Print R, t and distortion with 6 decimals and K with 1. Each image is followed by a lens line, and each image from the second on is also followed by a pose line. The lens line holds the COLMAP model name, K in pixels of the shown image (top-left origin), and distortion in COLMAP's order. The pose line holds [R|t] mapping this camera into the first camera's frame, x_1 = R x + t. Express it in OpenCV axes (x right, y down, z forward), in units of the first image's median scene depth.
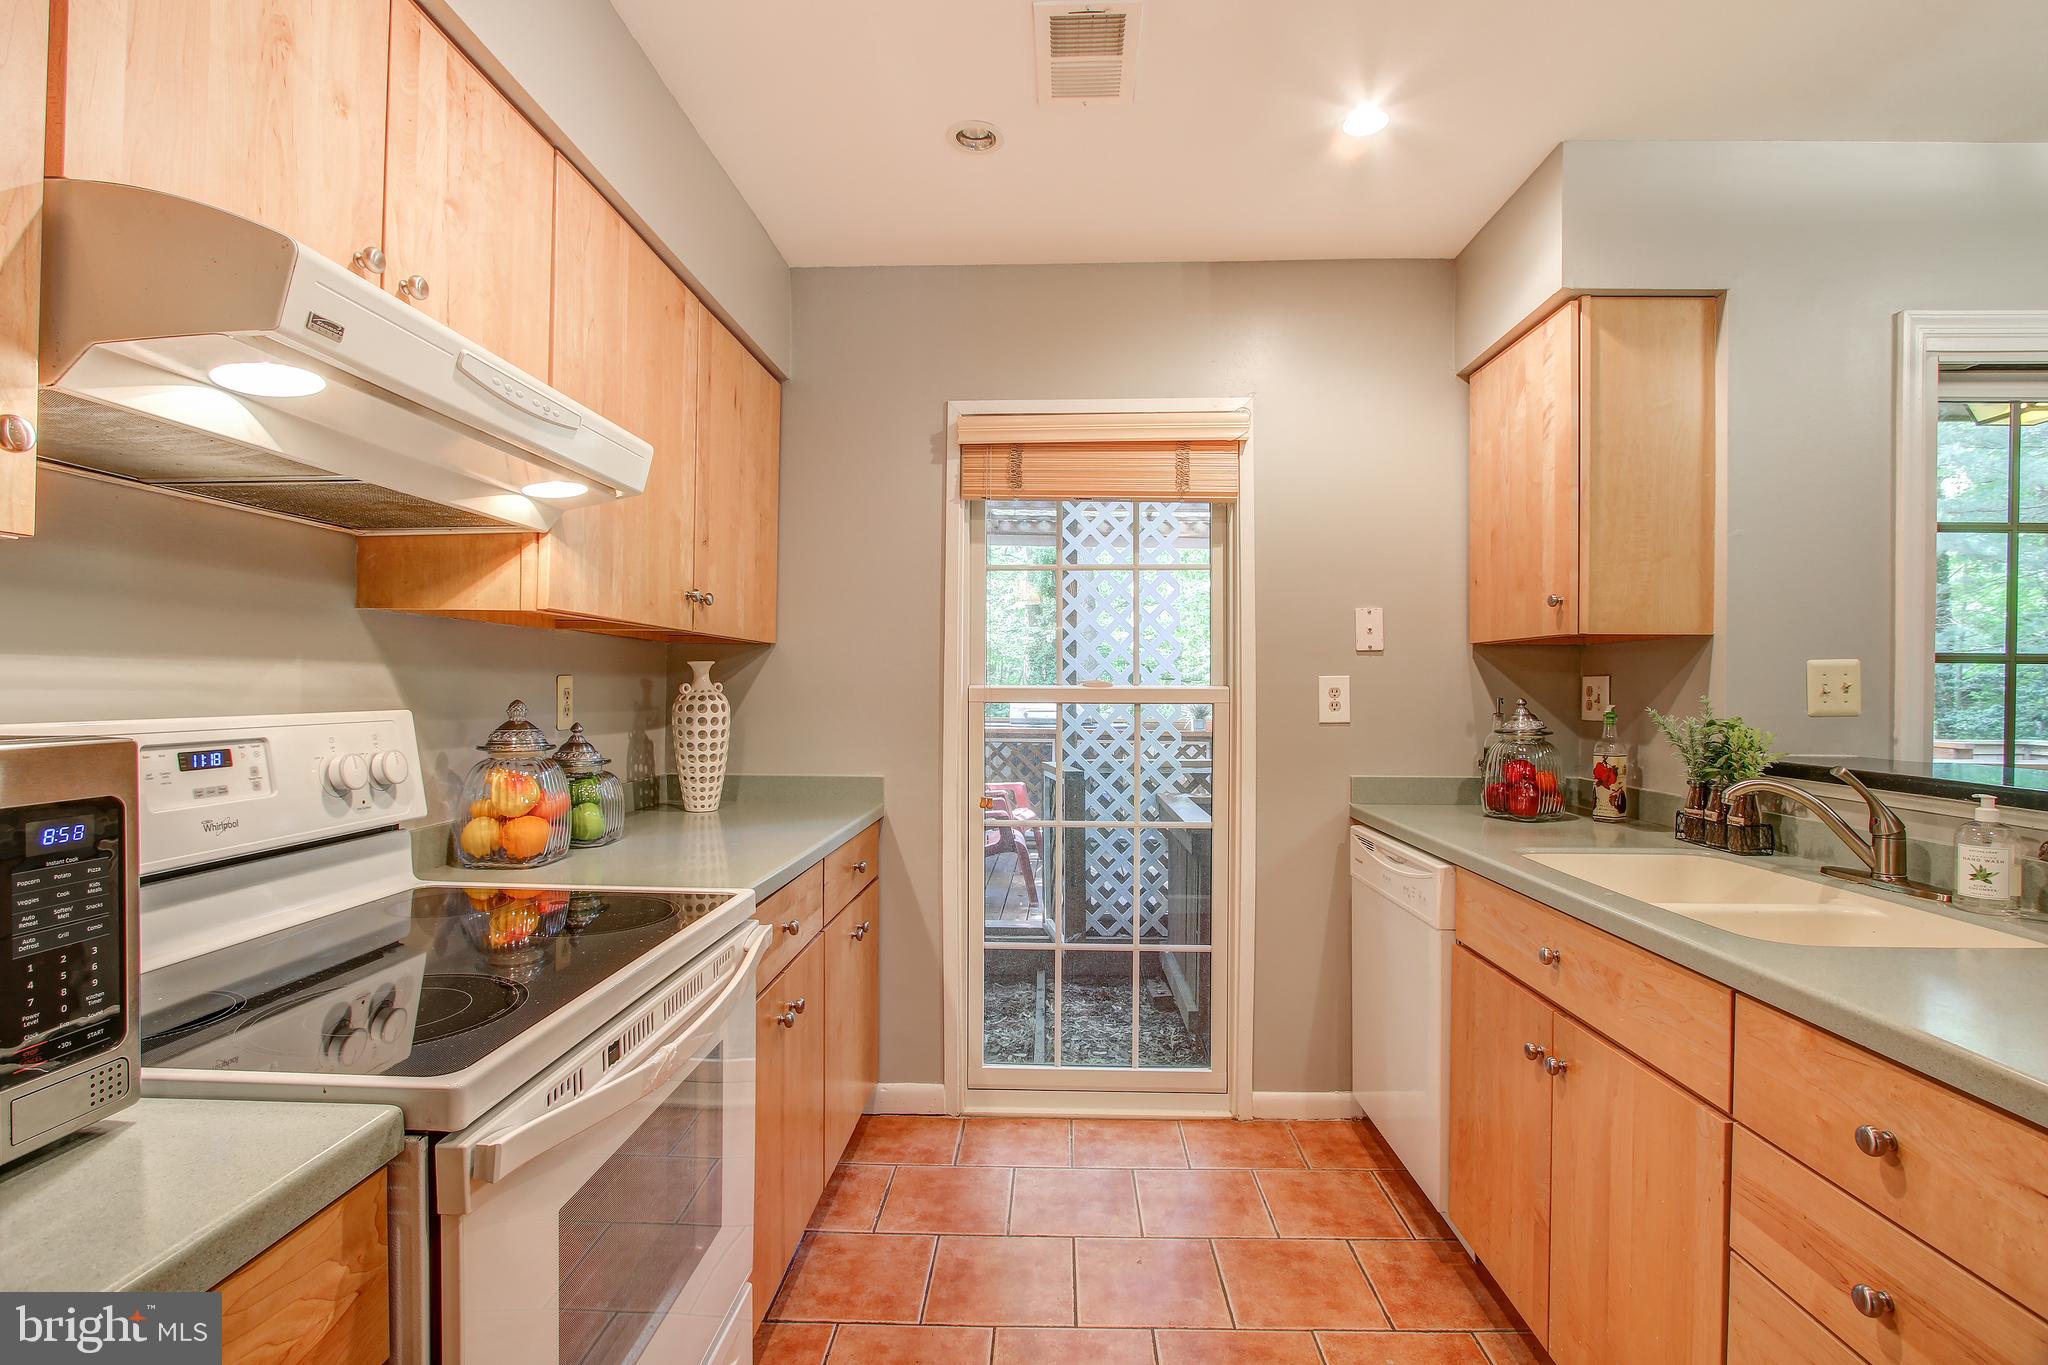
lens RADIAL K [[950.5, 0, 1035.4], [0, 950.5, 690.8], [0, 0, 1]] dist [-0.026312, 0.005827]
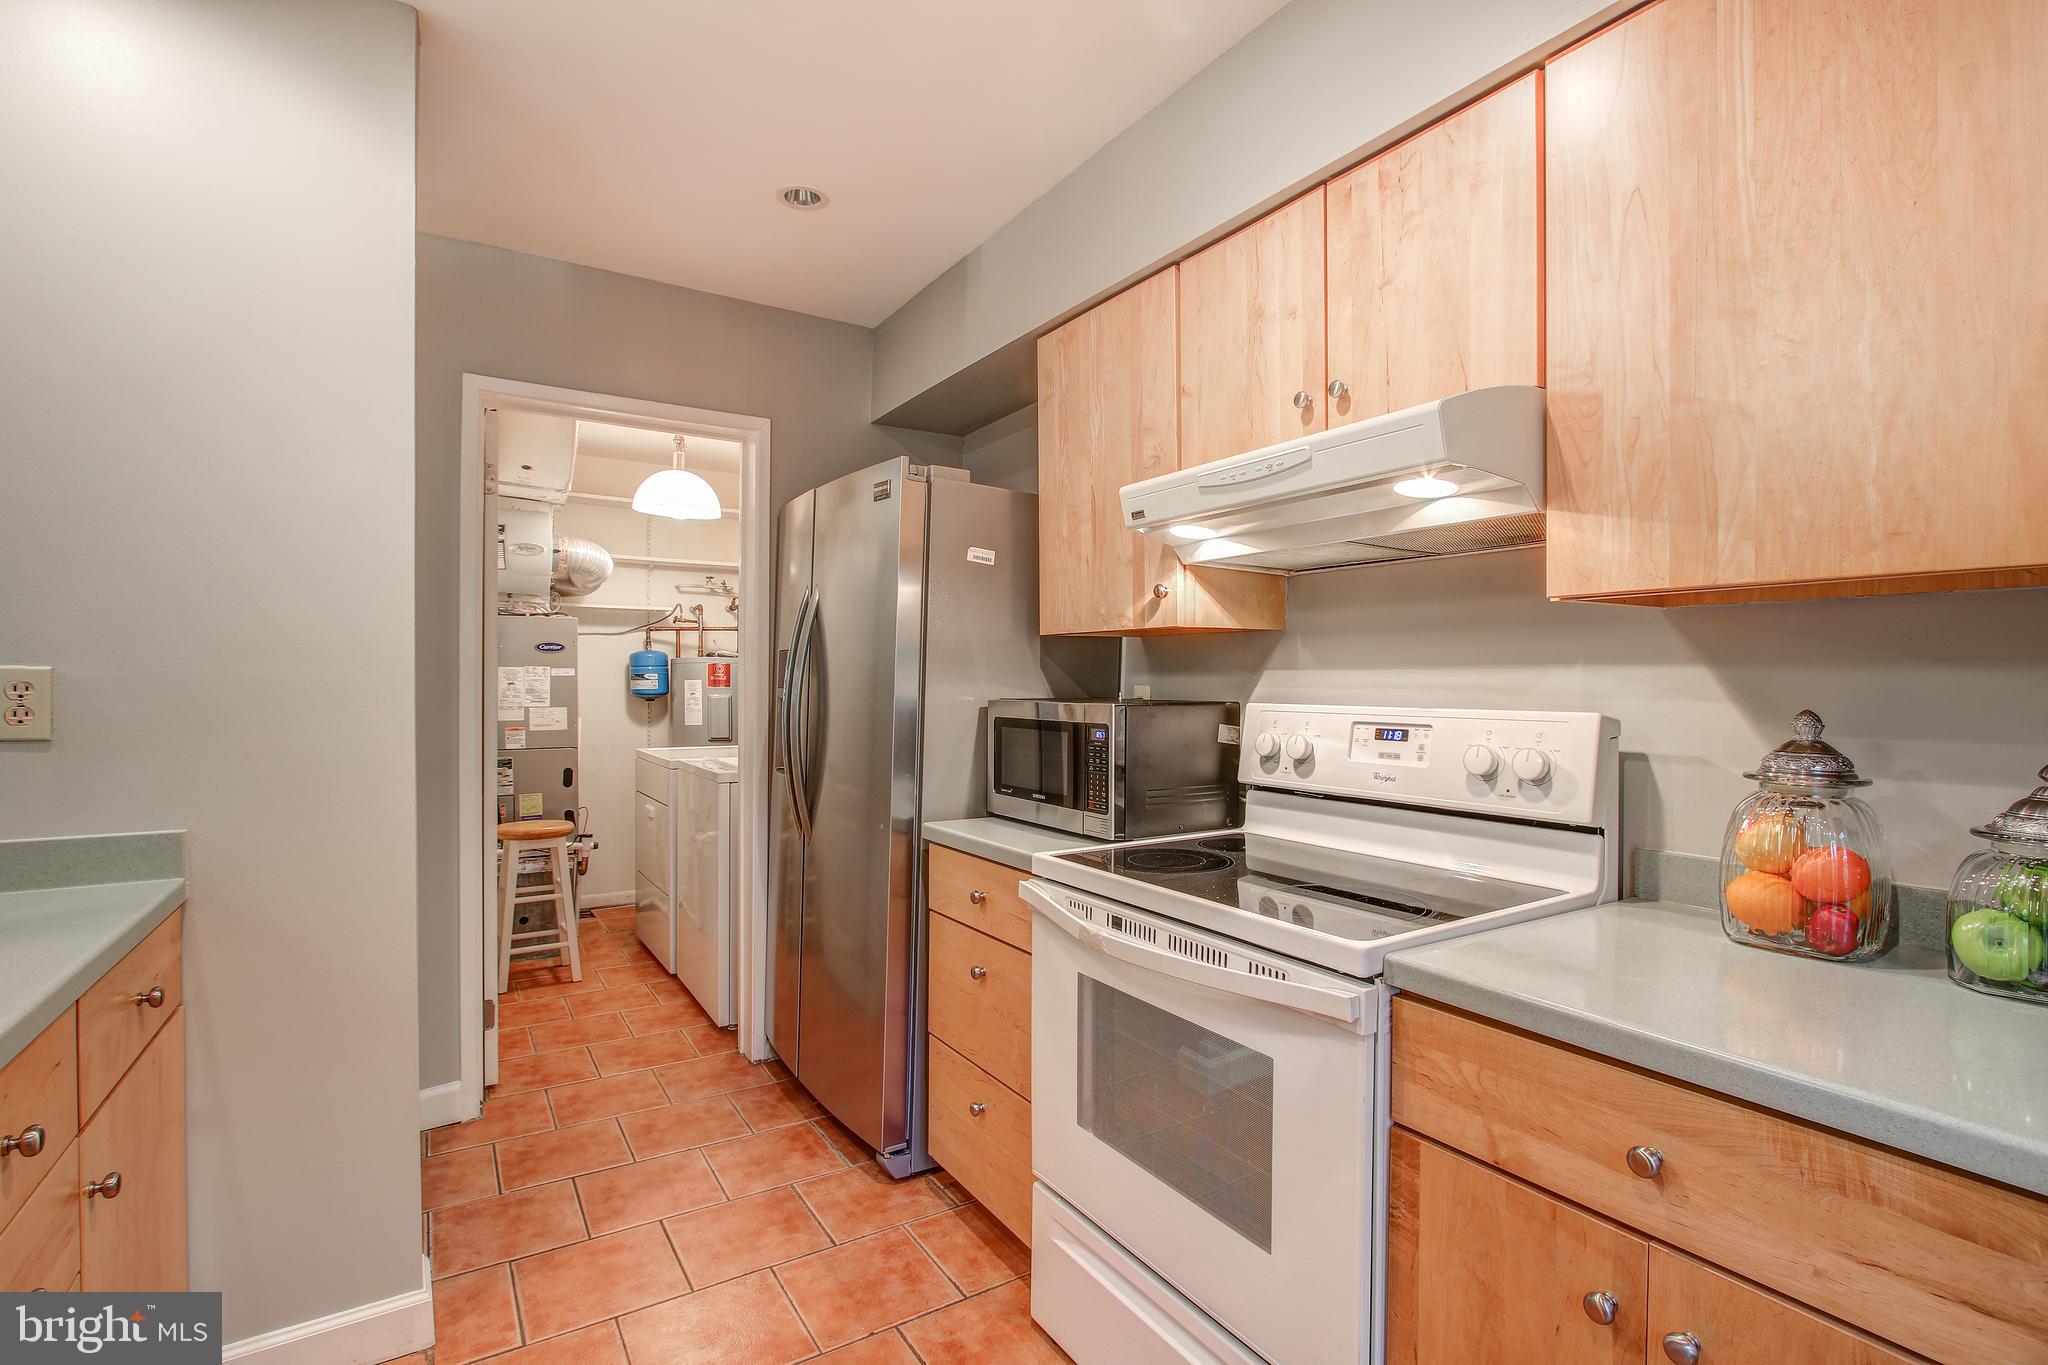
lens RADIAL K [[950.5, 0, 1035.4], [0, 950.5, 690.8], [0, 0, 1]] dist [-0.026312, 0.005827]
pose [[-0.825953, -0.003872, -0.563726, 0.242988], [-0.011863, 0.999874, 0.010513, -0.004071], [0.563615, 0.015370, -0.825895, 0.998251]]
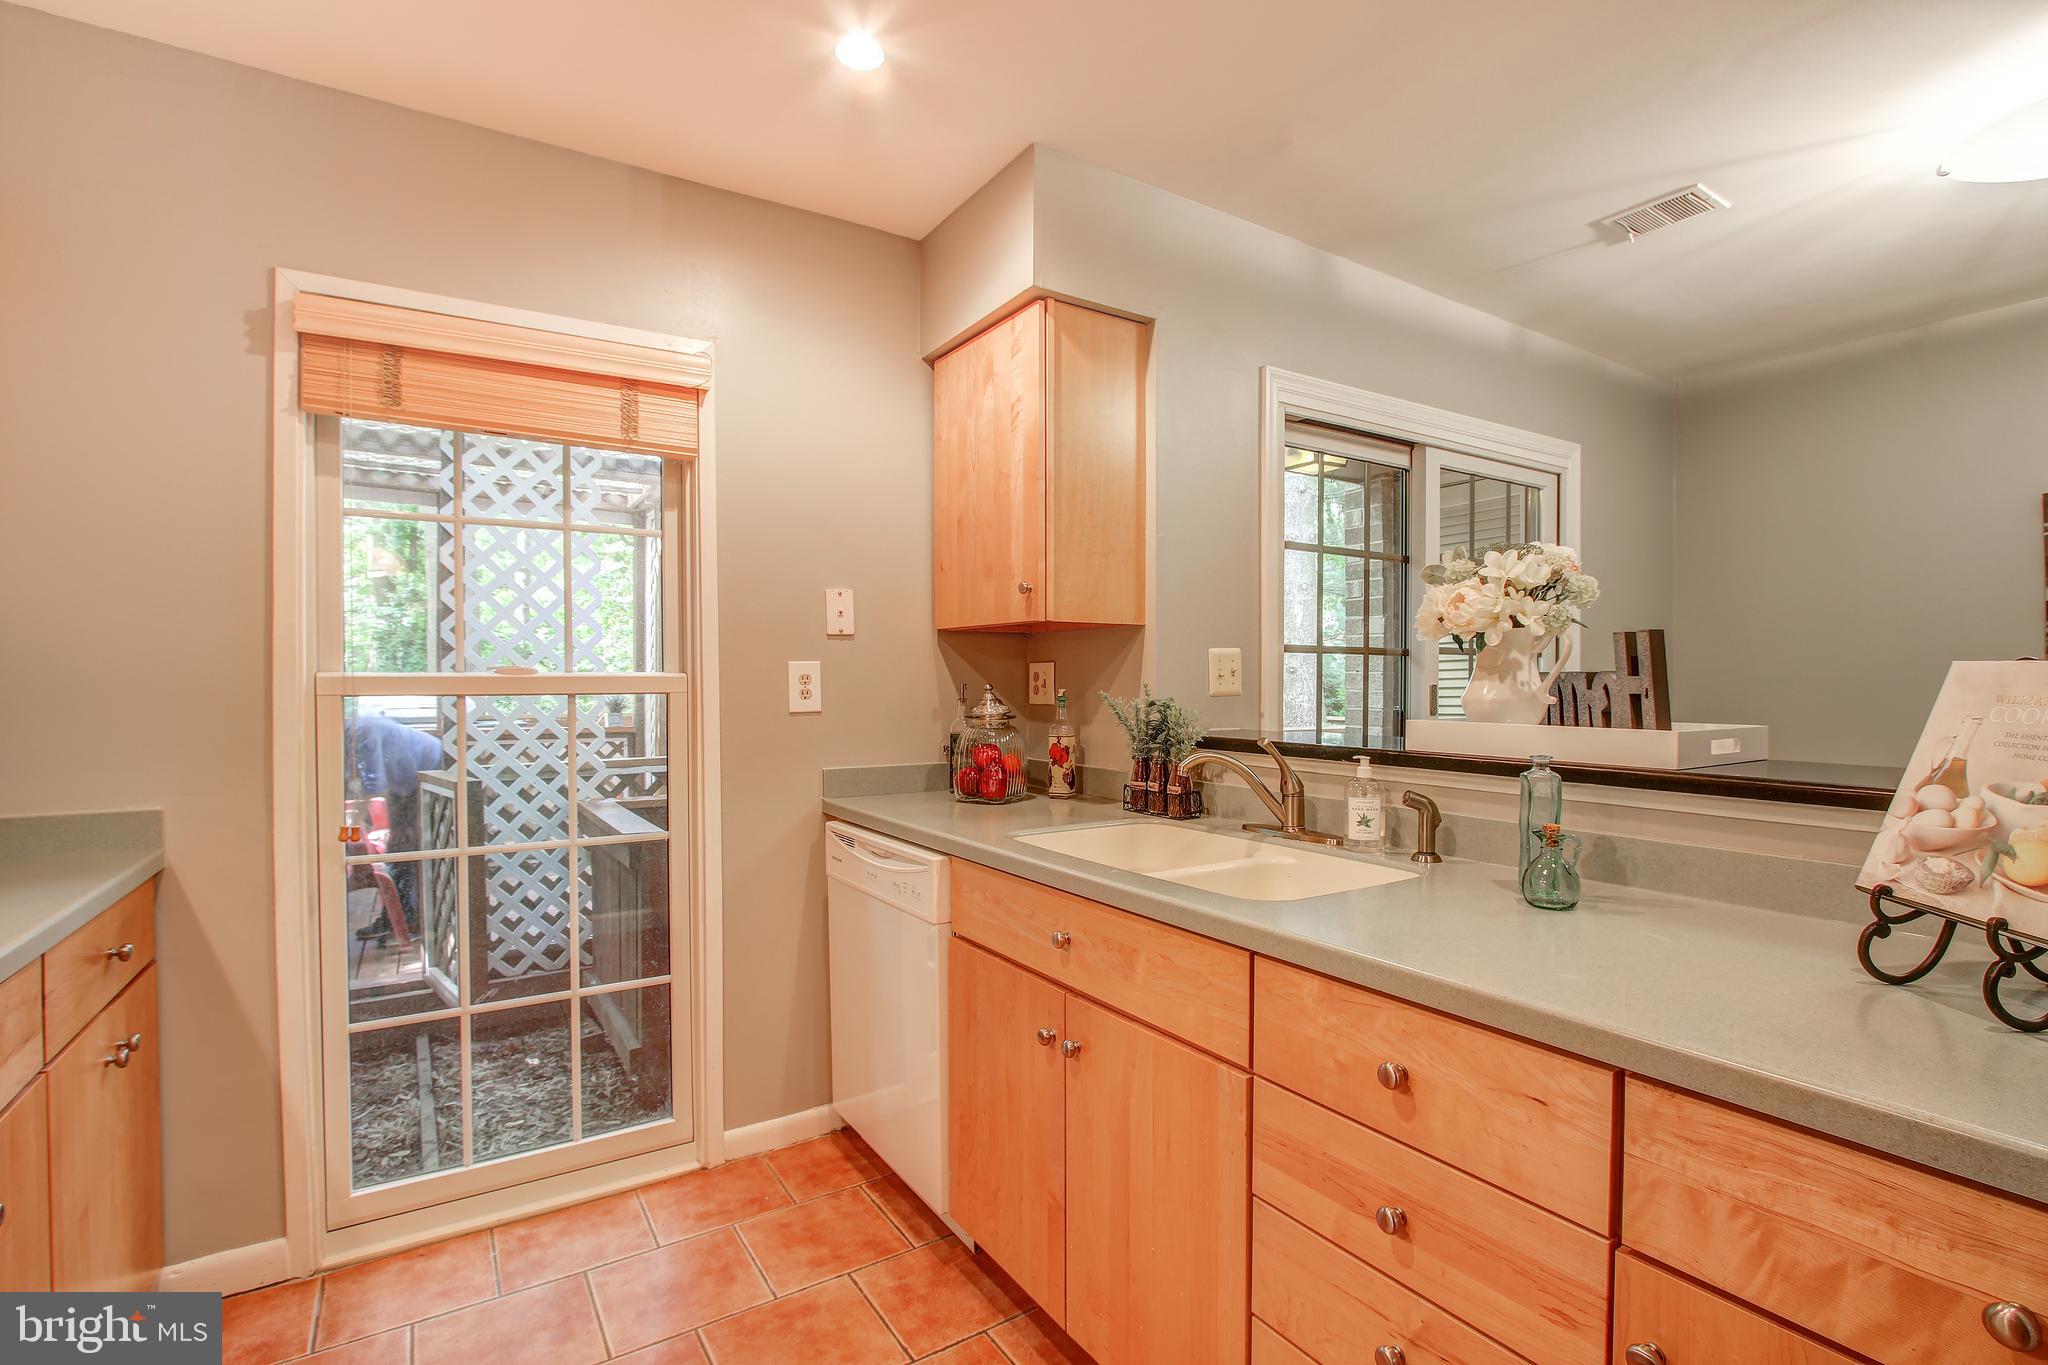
lens RADIAL K [[950.5, 0, 1035.4], [0, 950.5, 690.8], [0, 0, 1]] dist [-0.026312, 0.005827]
pose [[0.821994, -0.012263, 0.569363, -0.032986], [0.006918, 0.999909, 0.011548, 0.004640], [-0.569453, -0.005553, 0.822005, 0.134264]]
